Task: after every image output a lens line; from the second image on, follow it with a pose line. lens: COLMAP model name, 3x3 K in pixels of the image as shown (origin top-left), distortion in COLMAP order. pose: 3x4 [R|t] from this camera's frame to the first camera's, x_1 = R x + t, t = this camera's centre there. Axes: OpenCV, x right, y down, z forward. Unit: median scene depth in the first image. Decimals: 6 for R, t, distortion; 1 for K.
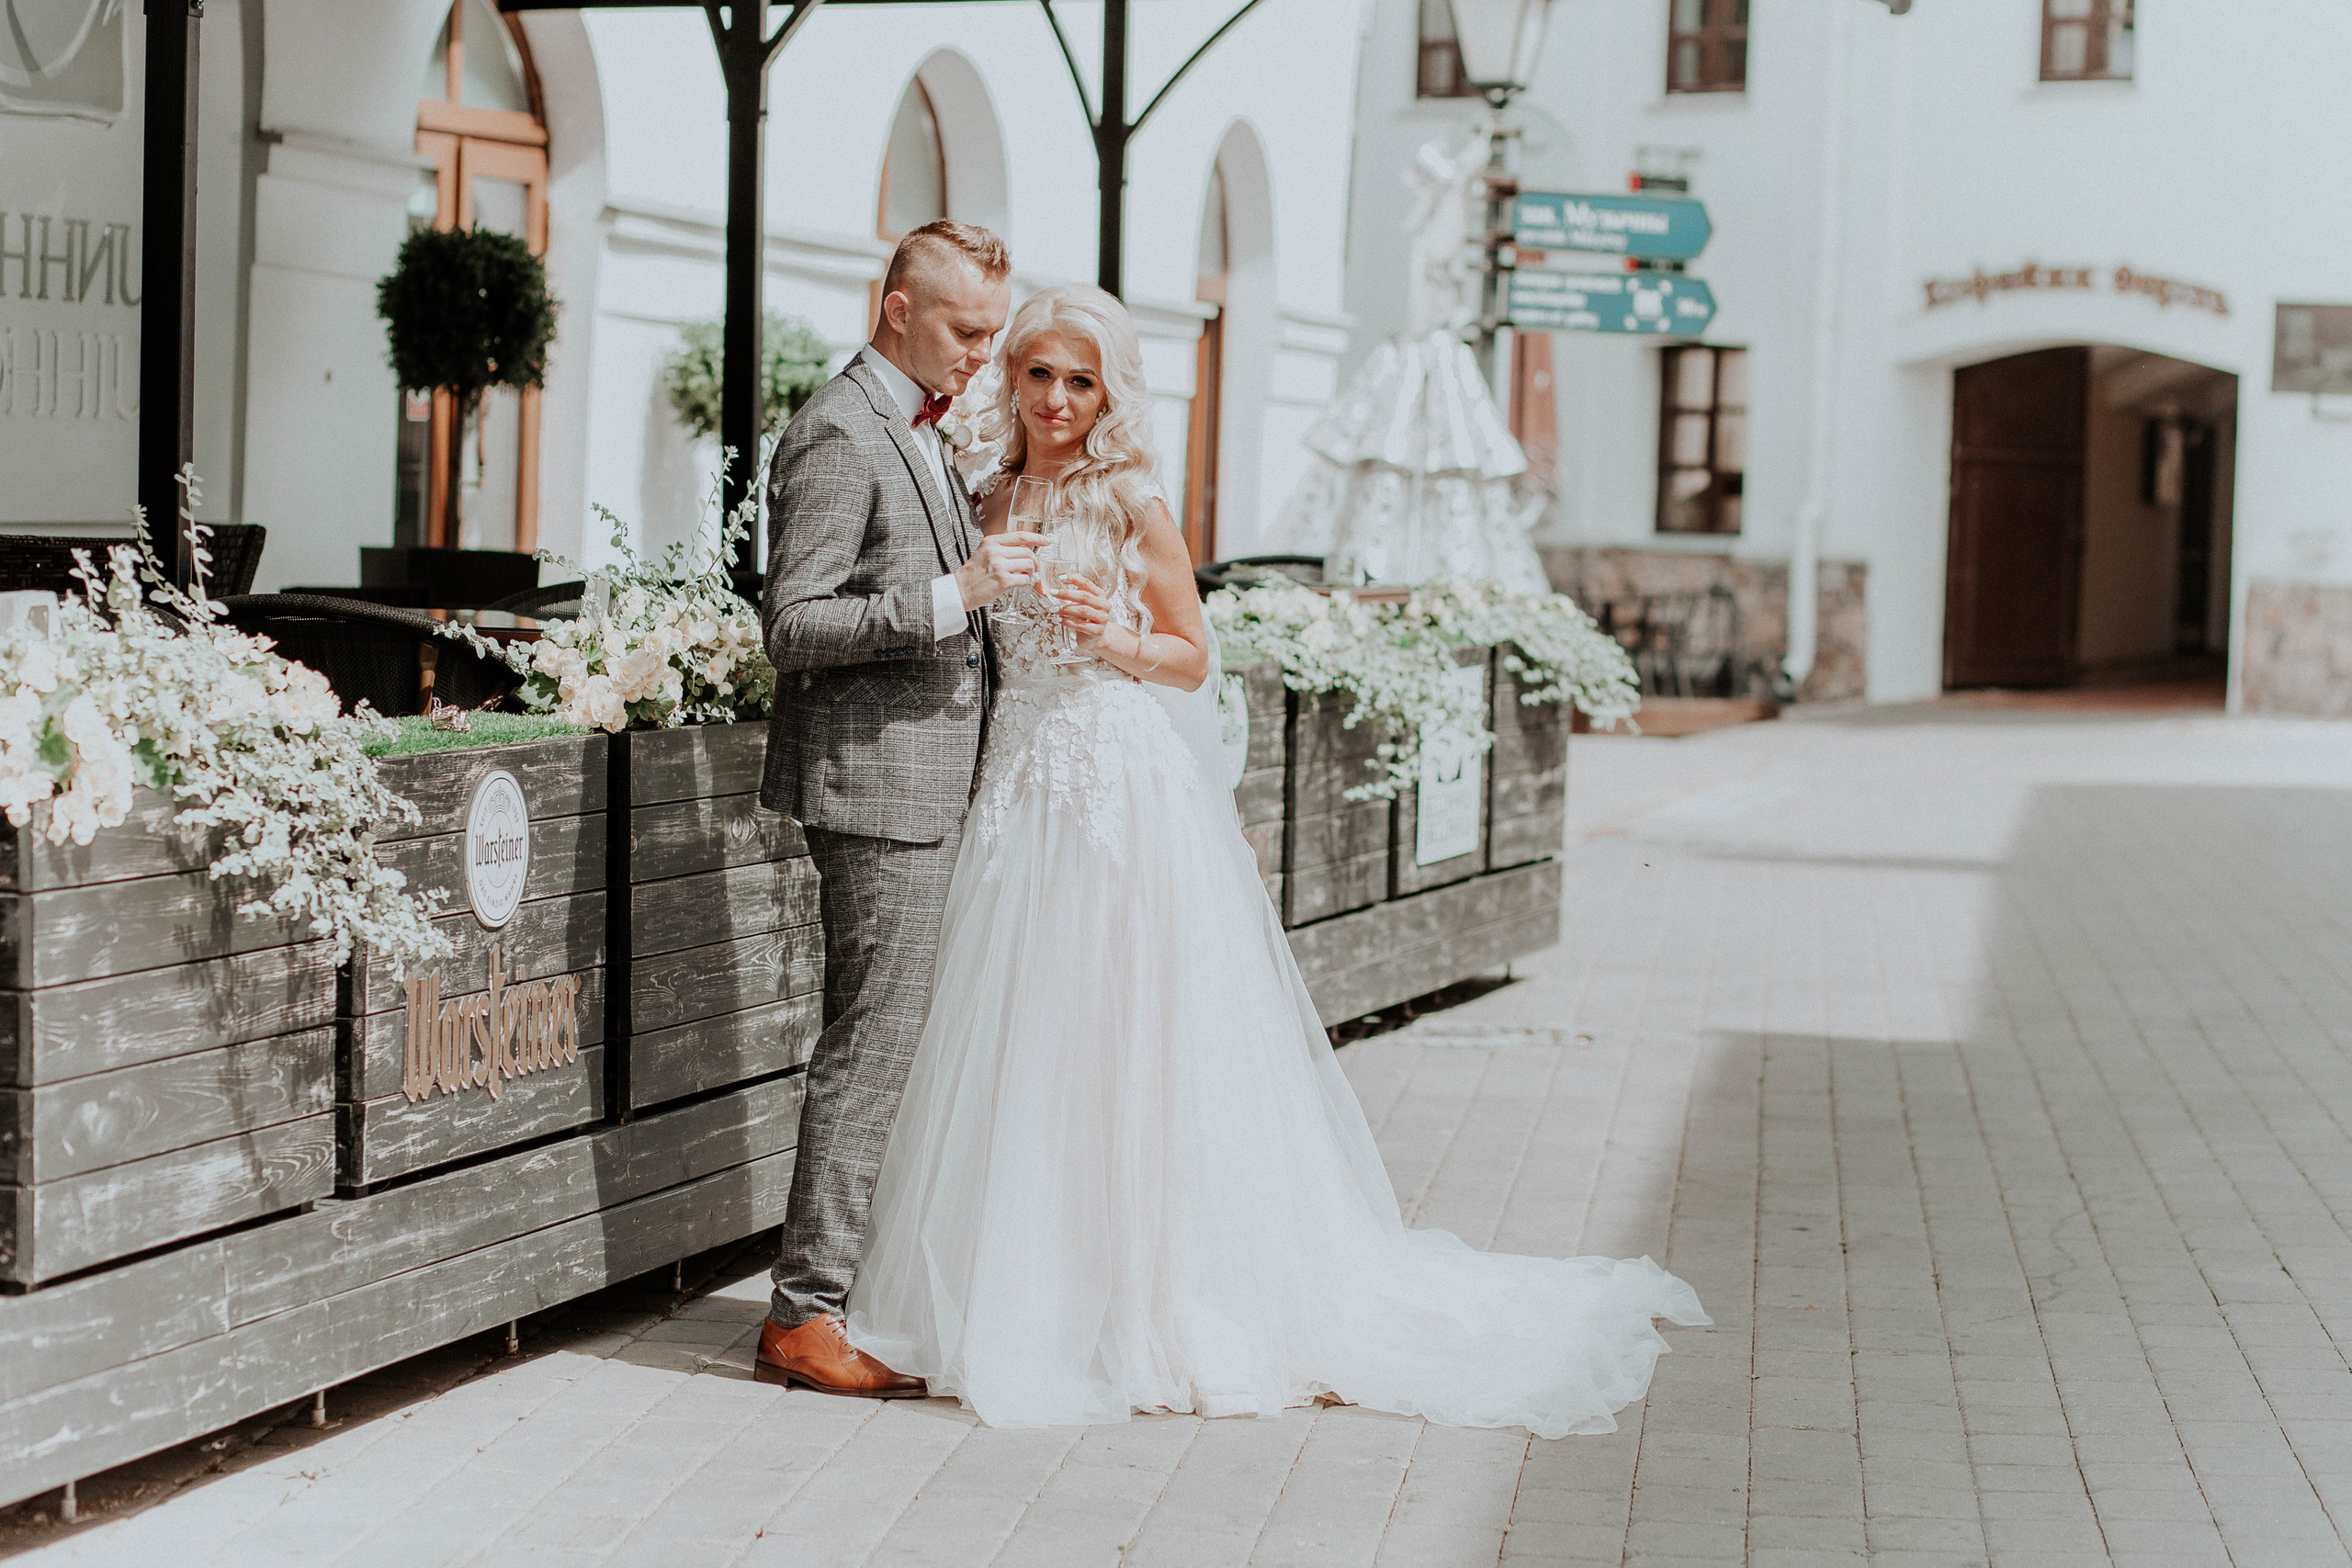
lens RADIAL K [[5976.6, 0, 1177.3], [0, 5976.6, 687.7], [0, 0, 1]] dist [0.074530, -0.384688]
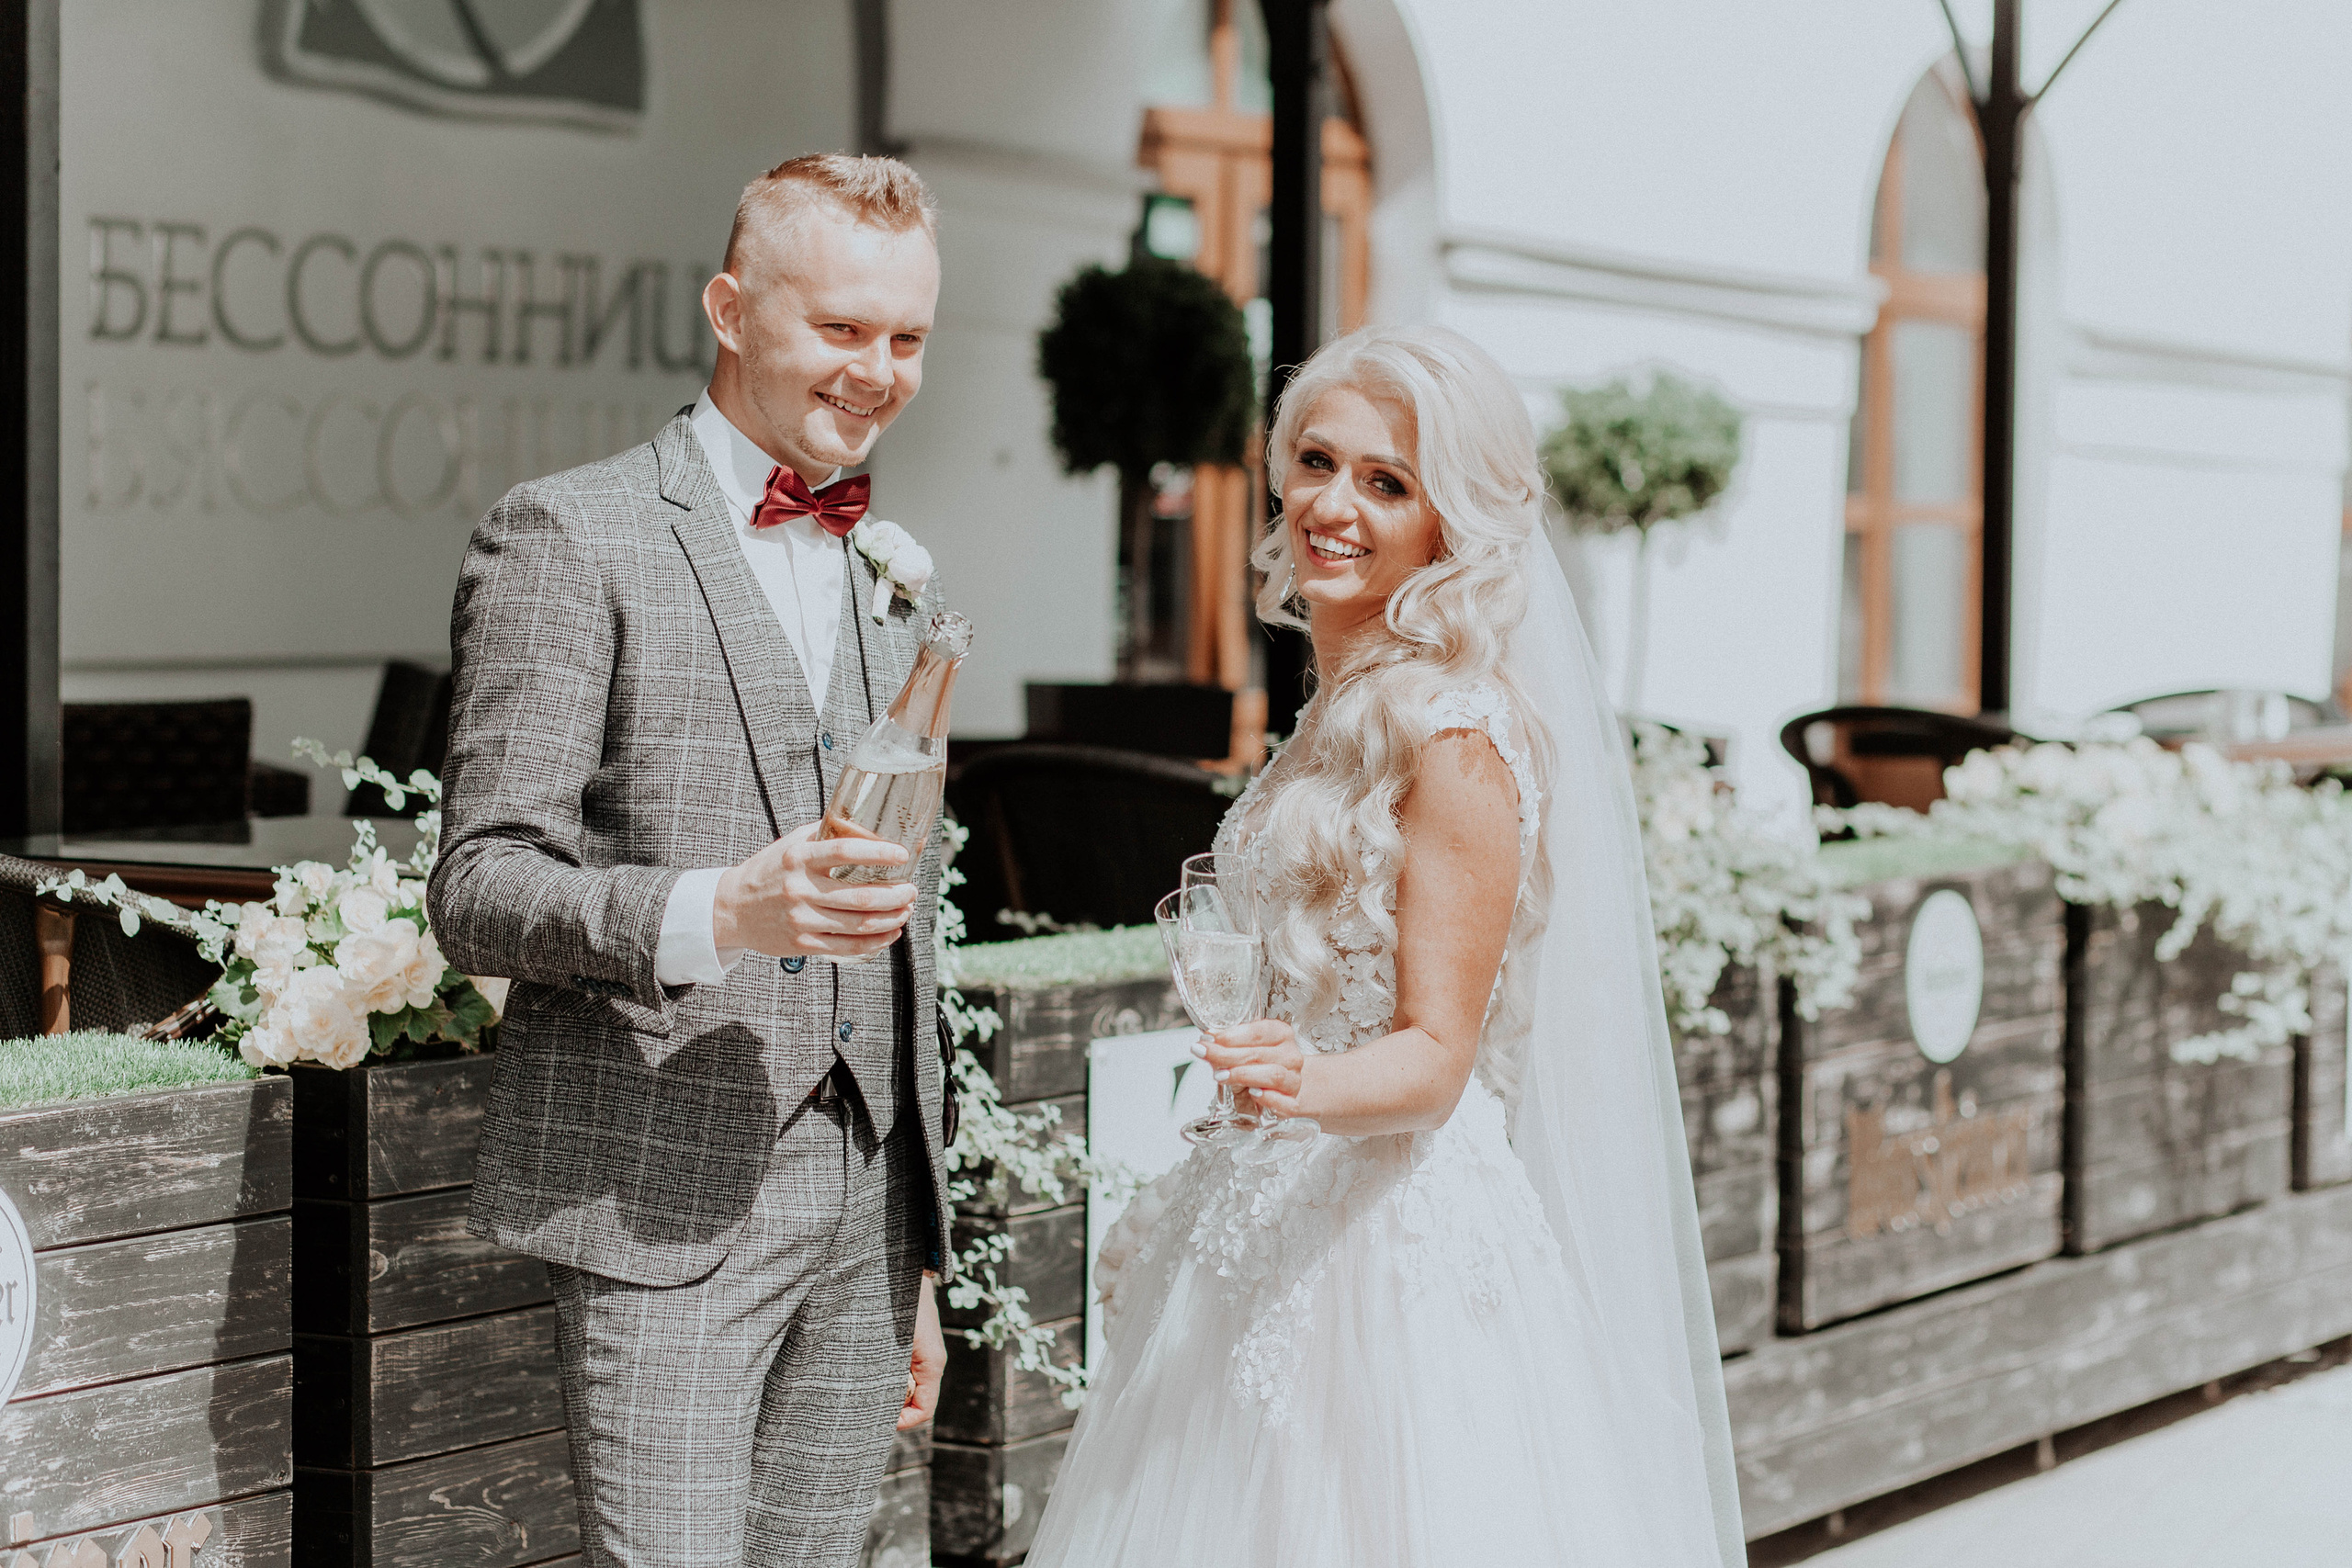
lens RADIAL K [[5976.6, 0, 1177.3], [0, 5976.6, 687.7], [0, 0, 1]] dist [0.074530, -0.384688]
pose [[0.970563, -0.005494, -0.240784, 0.131729], [0.002068, 0.999893, -0.014478, -0.022224], [0.240838, 0.013554, 0.970471, 0.511302]]
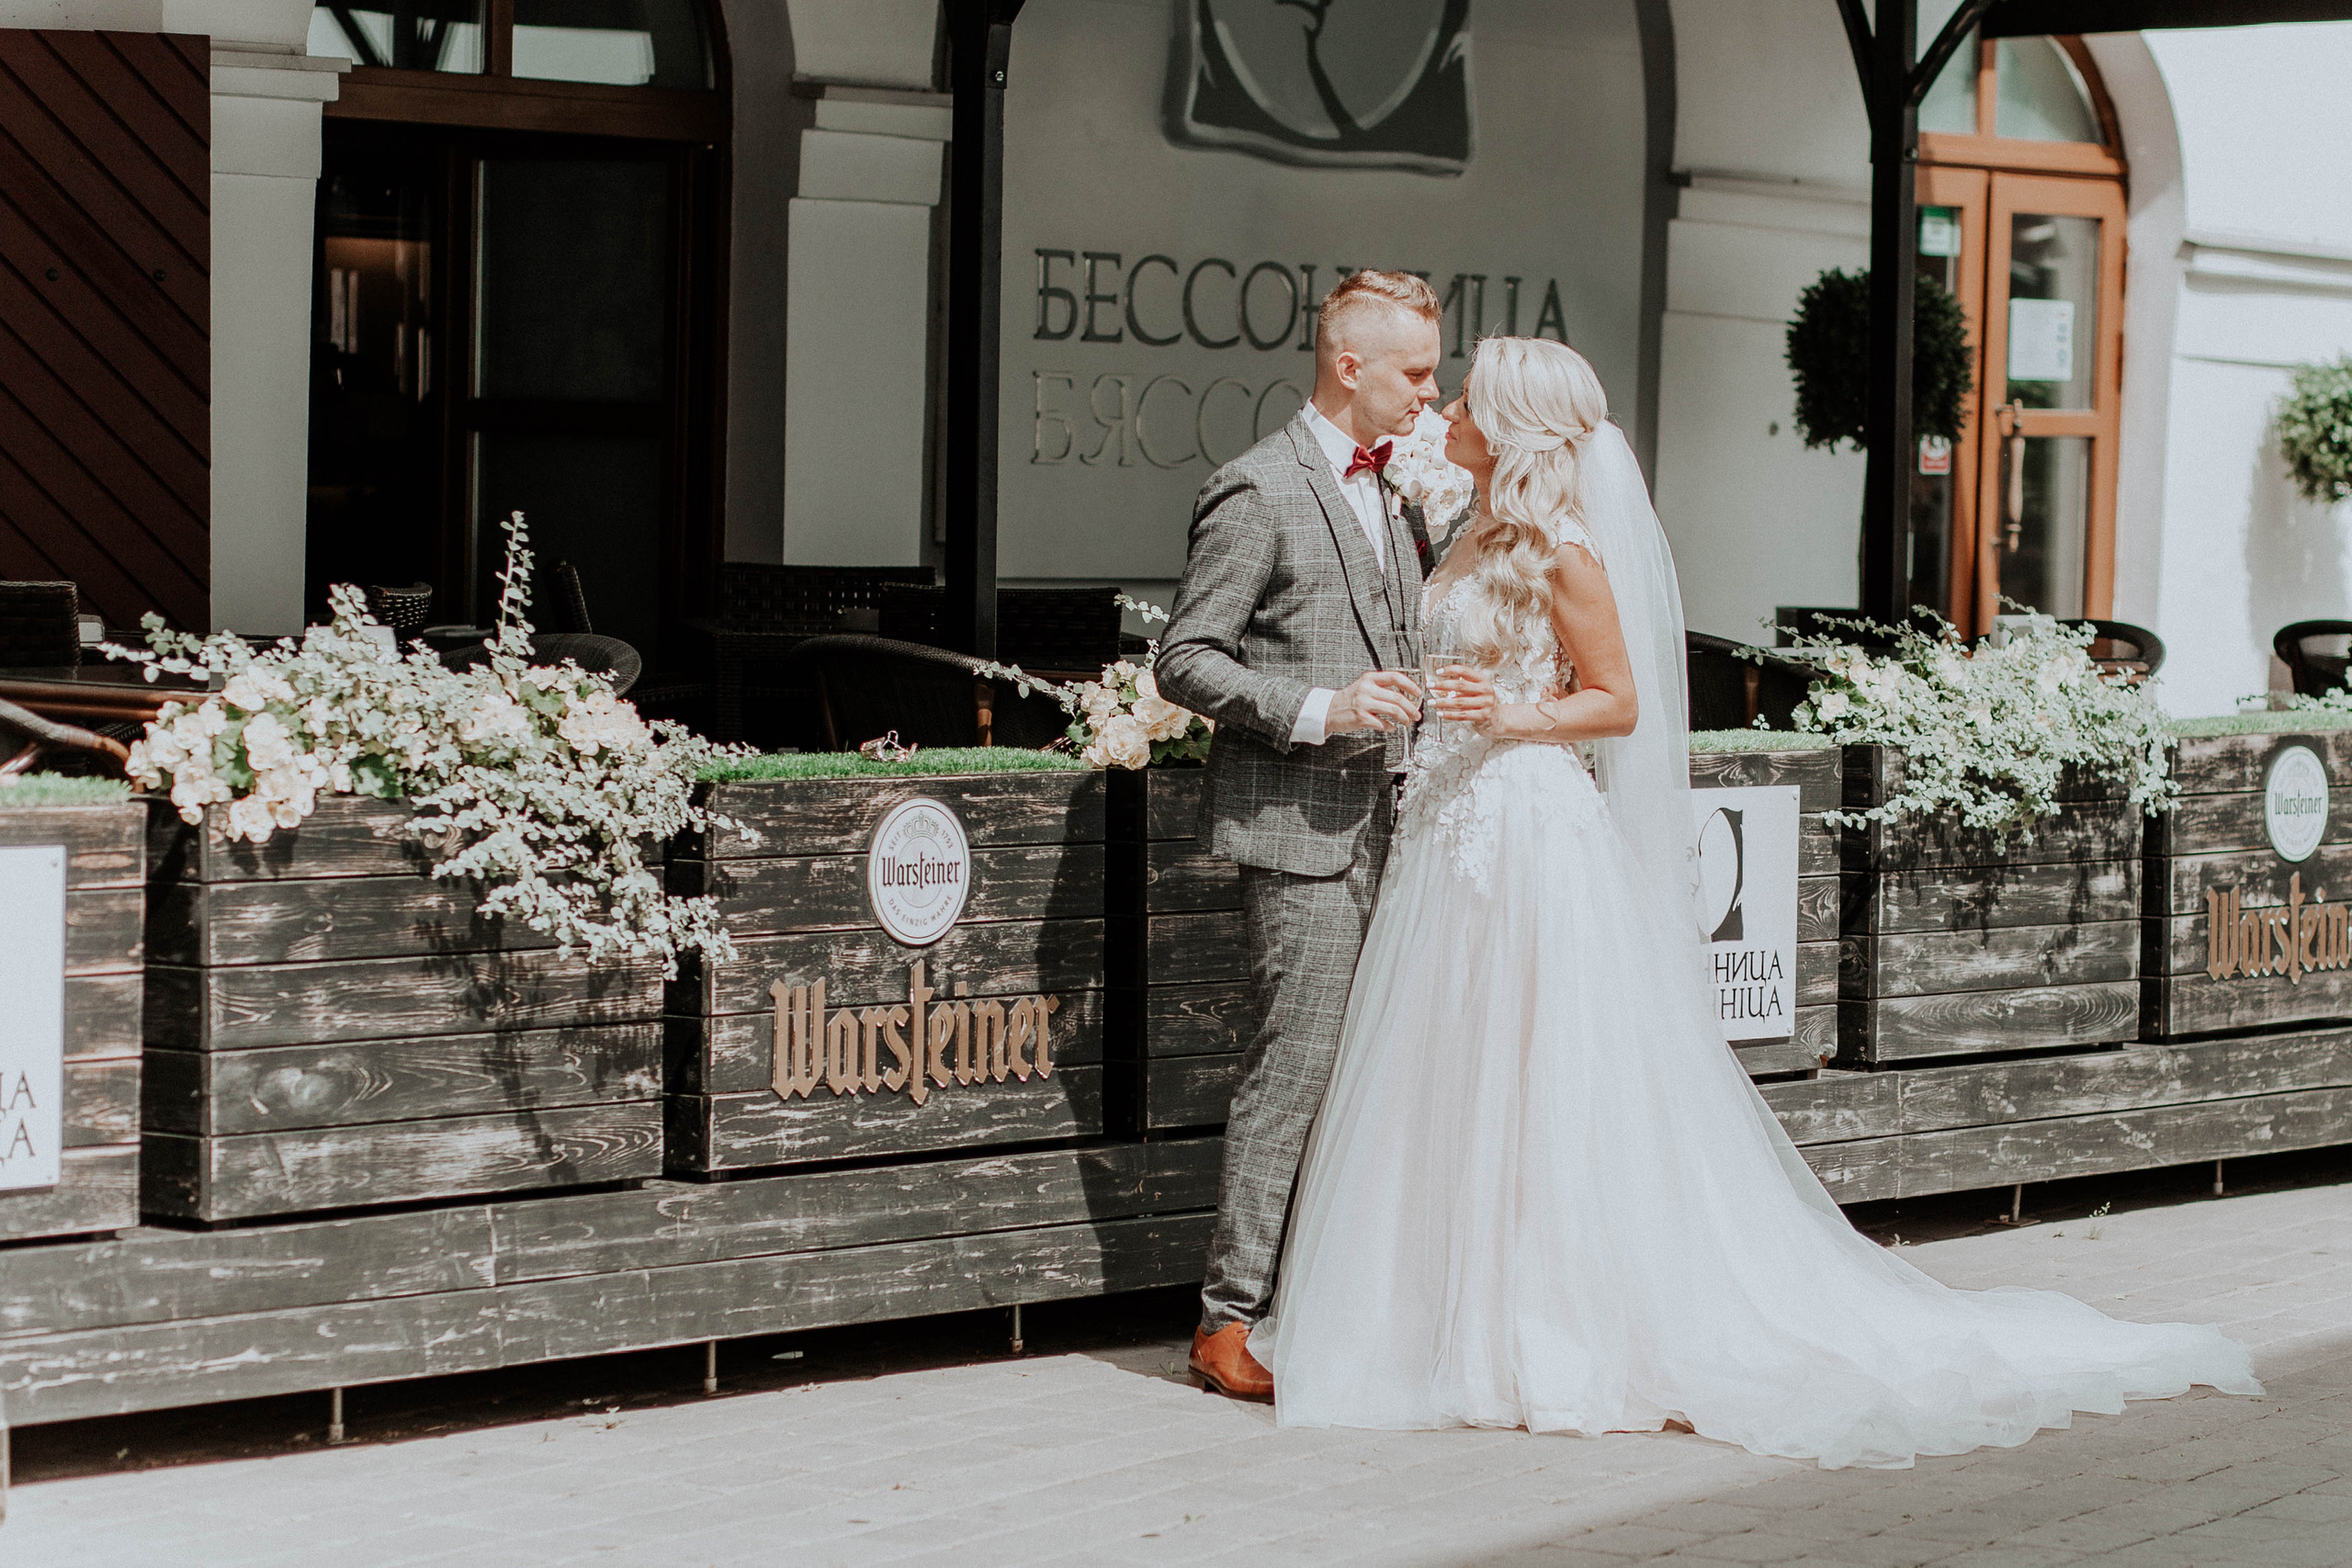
lens RADIAL K [[7170.9, 0, 1176.0], [0, 7170.9, 784.0], [0, 0, 1]] dist [0.095955, -0.922157]
pose [[0.916852, 0.012859, -0.399021, 0.455568], [-0.013813, 0.999904, 0.000485, 0.010258], [0.398989, 0.005067, 0.916942, -0.167581]]
